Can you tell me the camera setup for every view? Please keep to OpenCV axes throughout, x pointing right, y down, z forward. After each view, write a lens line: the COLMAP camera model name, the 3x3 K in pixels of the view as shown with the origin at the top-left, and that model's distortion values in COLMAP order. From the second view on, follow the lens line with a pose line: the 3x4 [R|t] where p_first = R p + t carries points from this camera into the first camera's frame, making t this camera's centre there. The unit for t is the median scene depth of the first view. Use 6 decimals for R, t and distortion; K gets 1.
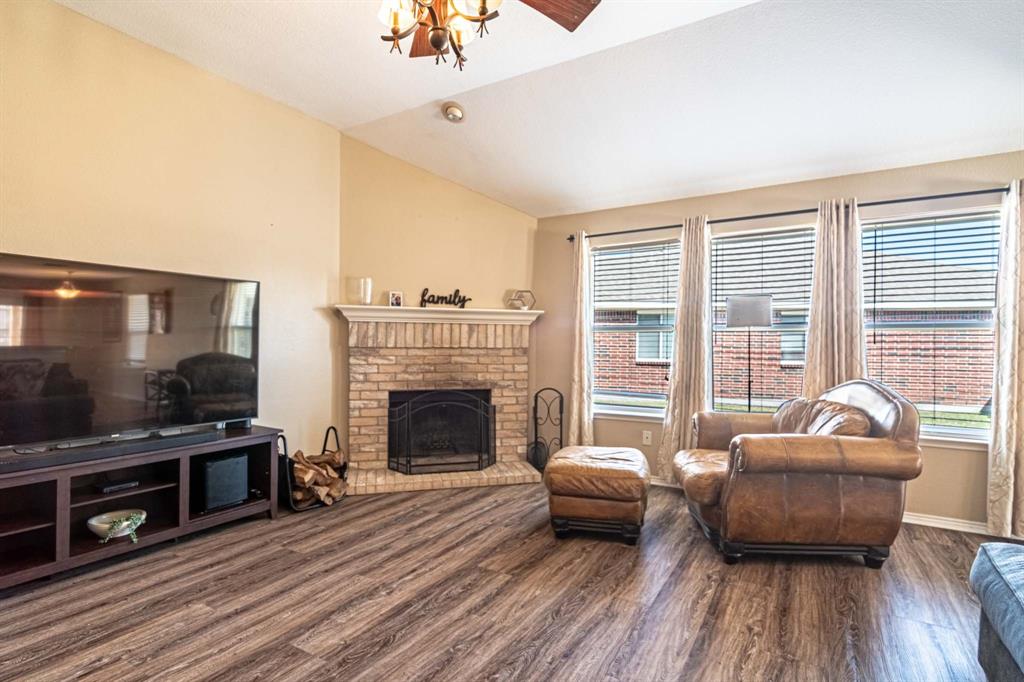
lens RADIAL K [[501.5, 0, 504.7], [0, 501.5, 342.0], [0, 0, 1]] dist [0.001539, 0.000933]
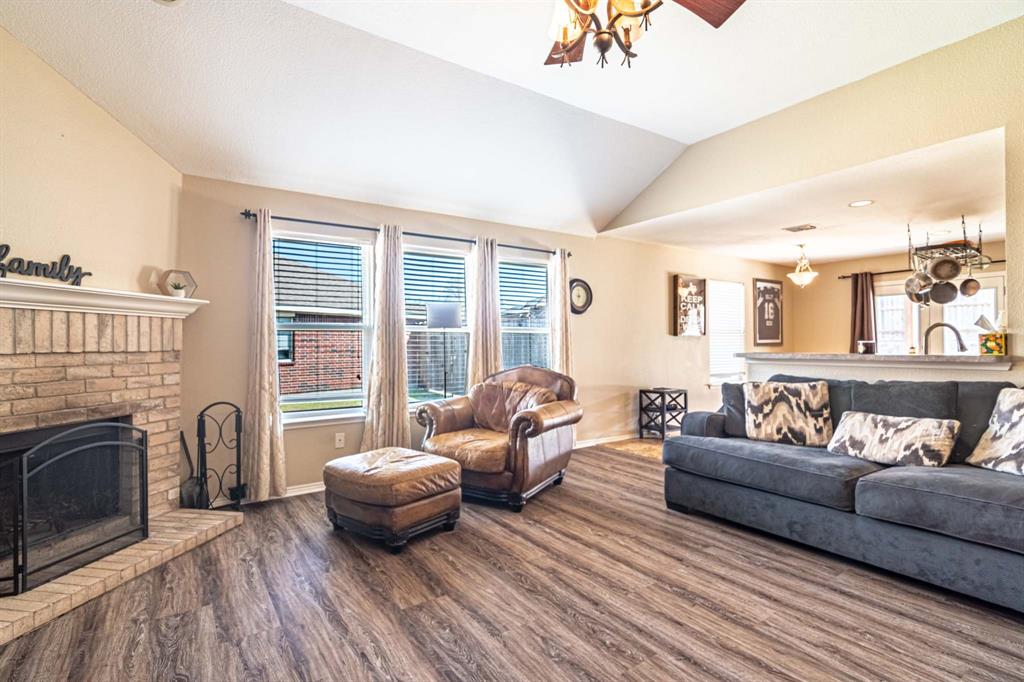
lens RADIAL K [[501.5, 0, 502.7], [0, 501.5, 340.9], [0, 0, 1]] dist [0.001539, 0.000933]
pose [[0.413536, -0.004522, 0.910477, -0.437068], [0.005010, 0.999984, 0.002691, -0.001714], [-0.910474, 0.003449, 0.413552, 0.293484]]
